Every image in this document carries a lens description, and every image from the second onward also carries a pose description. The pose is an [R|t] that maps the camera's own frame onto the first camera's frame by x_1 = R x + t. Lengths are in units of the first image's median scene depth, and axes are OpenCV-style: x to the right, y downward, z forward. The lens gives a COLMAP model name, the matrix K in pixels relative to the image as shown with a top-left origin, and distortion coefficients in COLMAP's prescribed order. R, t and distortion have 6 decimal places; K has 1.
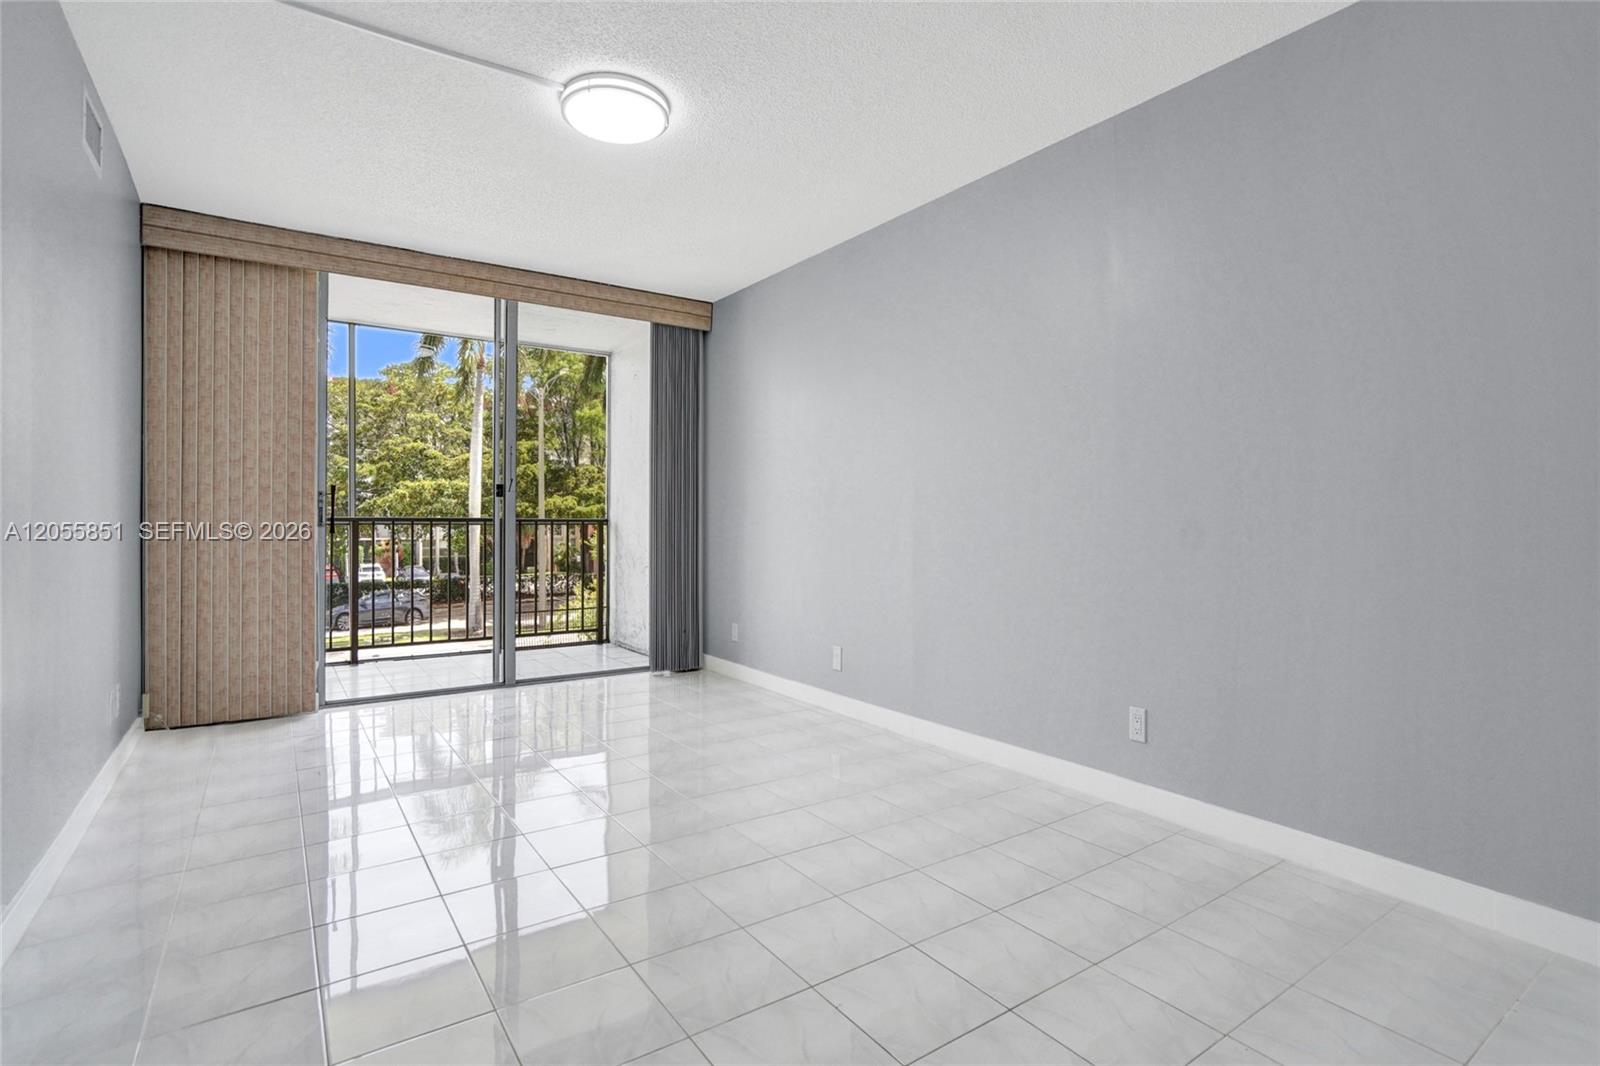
lens RADIAL K [[757.4, 0, 786.6], [0, 757.4, 524.4], [0, 0, 1]] dist [-0.043545, 0.017569]
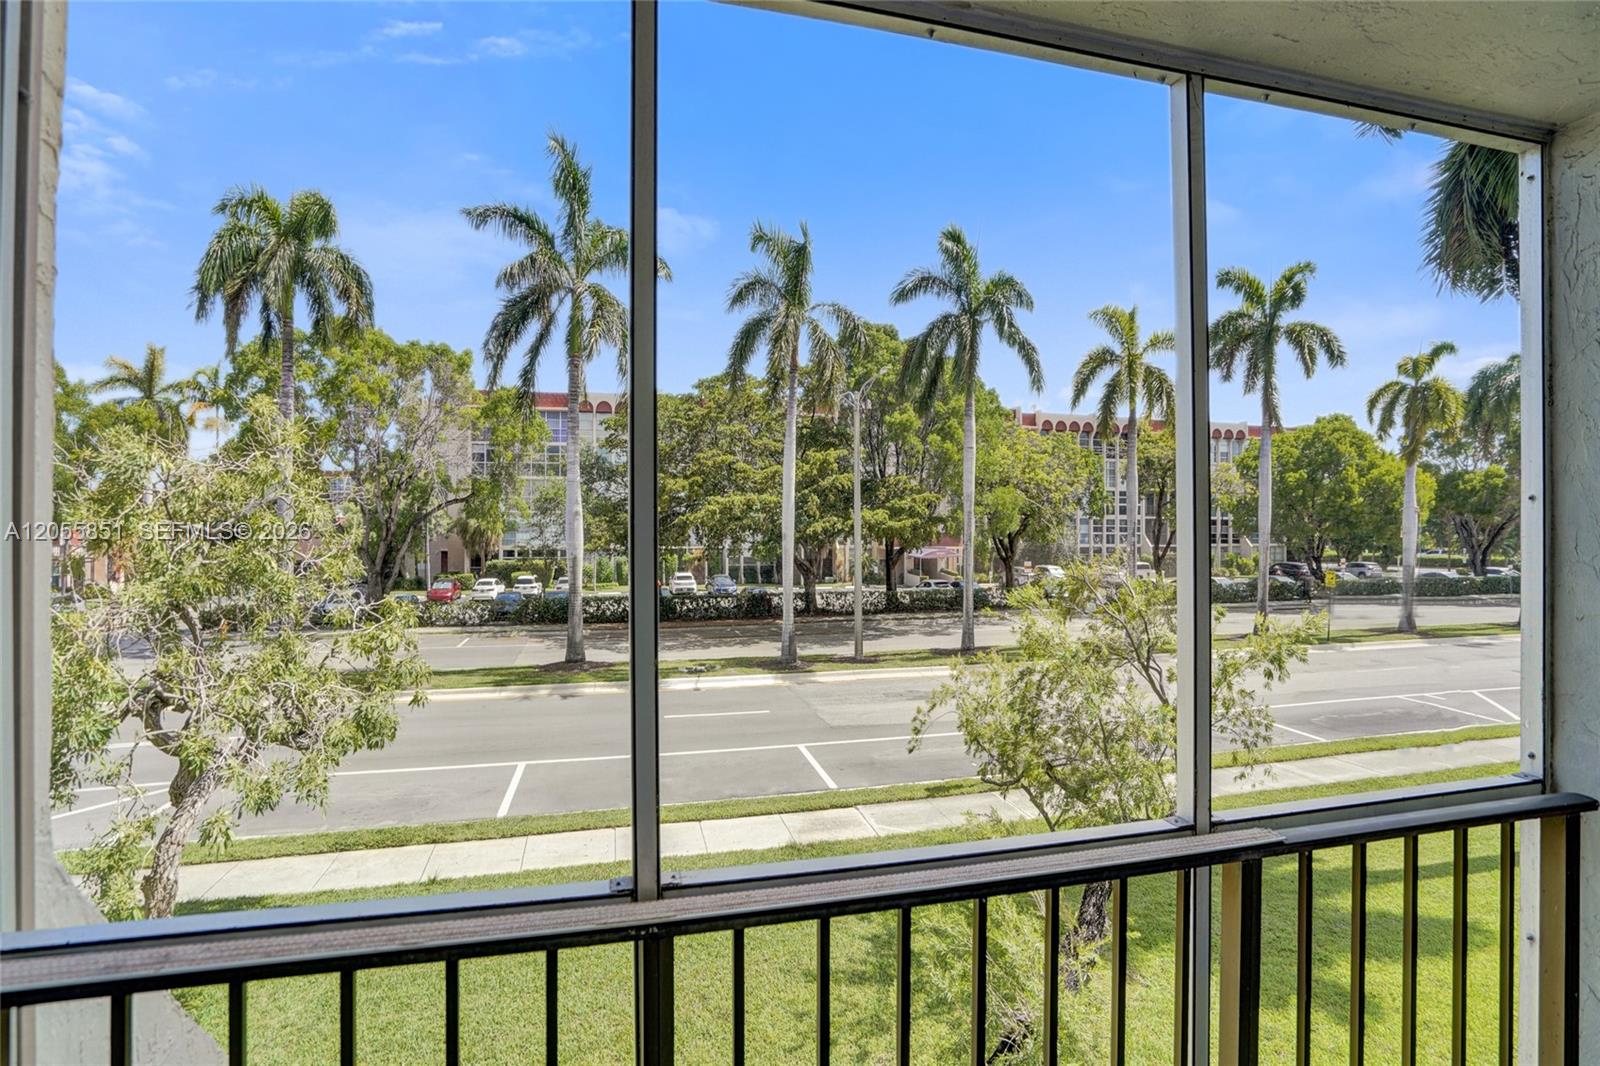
lens RADIAL K [[757.4, 0, 799.1], [0, 757.4, 520.8], [0, 0, 1]] dist [-0.043545, 0.017569]
pose [[0.937280, -0.001137, -0.348577, -0.443314], [-0.002569, 0.999945, -0.010168, -0.107877], [0.348569, 0.010425, 0.937225, 0.802694]]
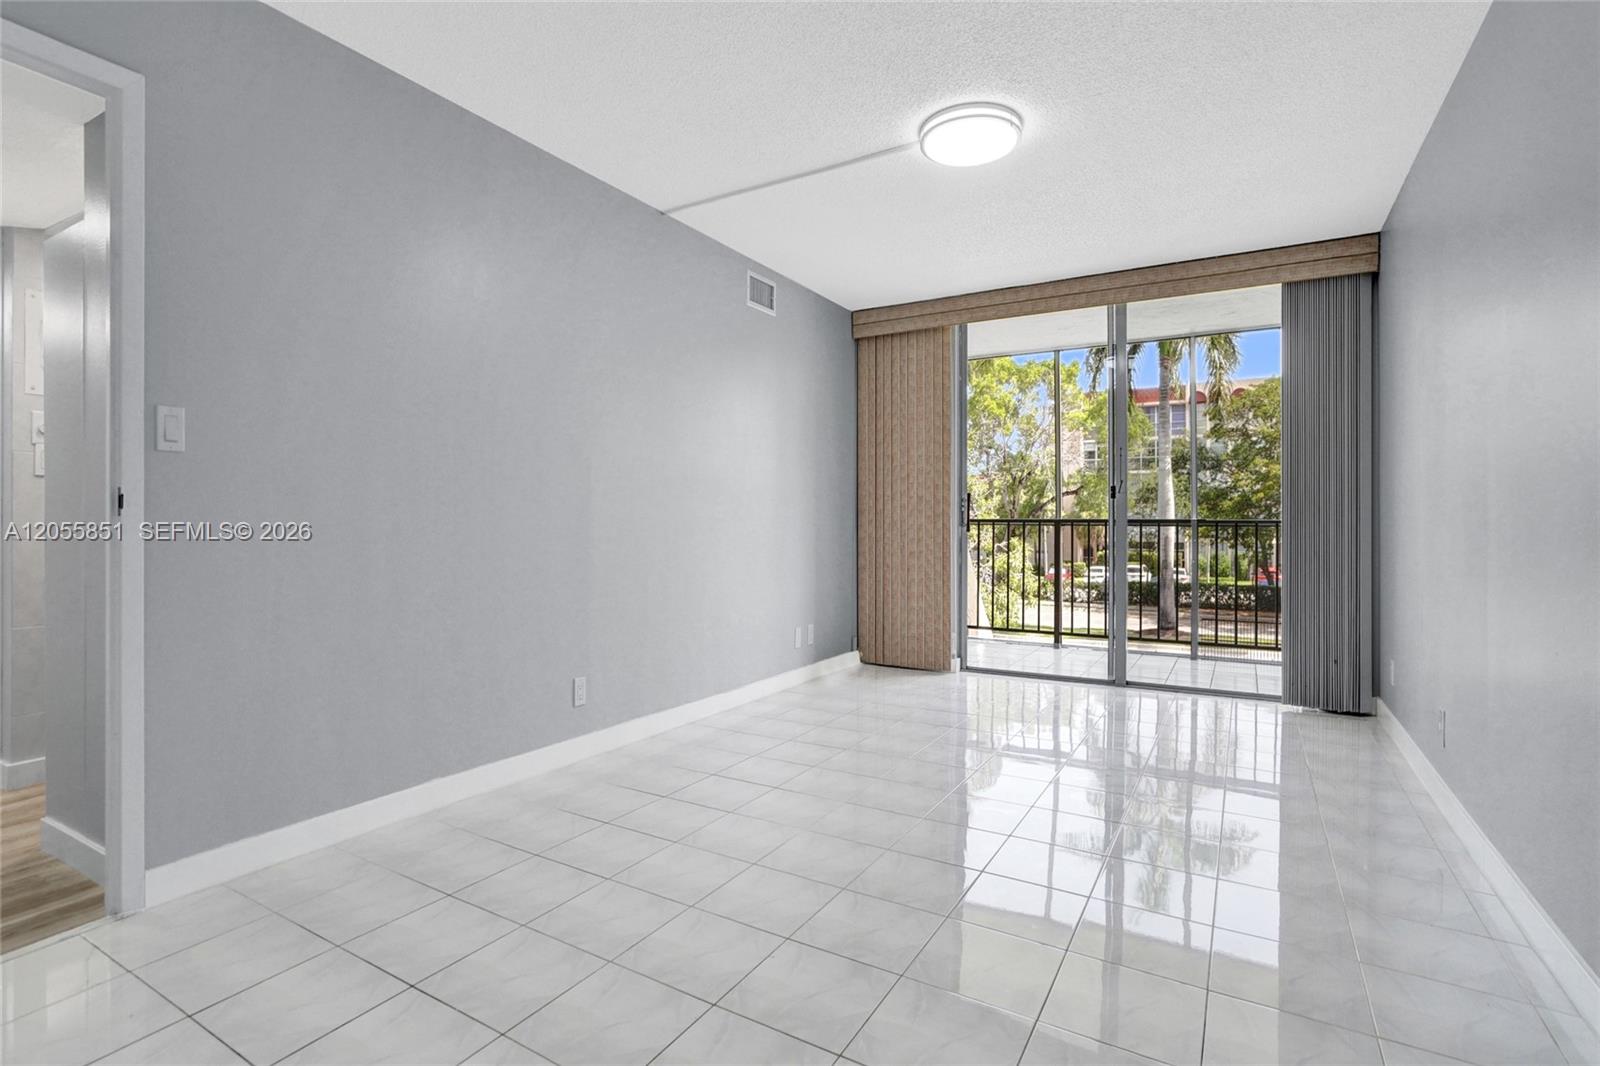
lens RADIAL K [[757.4, 0, 809.8], [0, 757.4, 528.0], [0, 0, 1]] dist [-0.043545, 0.017569]
pose [[0.434047, 0.006735, -0.900865, 0.320134], [-0.003913, 0.999977, 0.005591, -0.000344], [0.900882, 0.001098, 0.434064, 0.166455]]
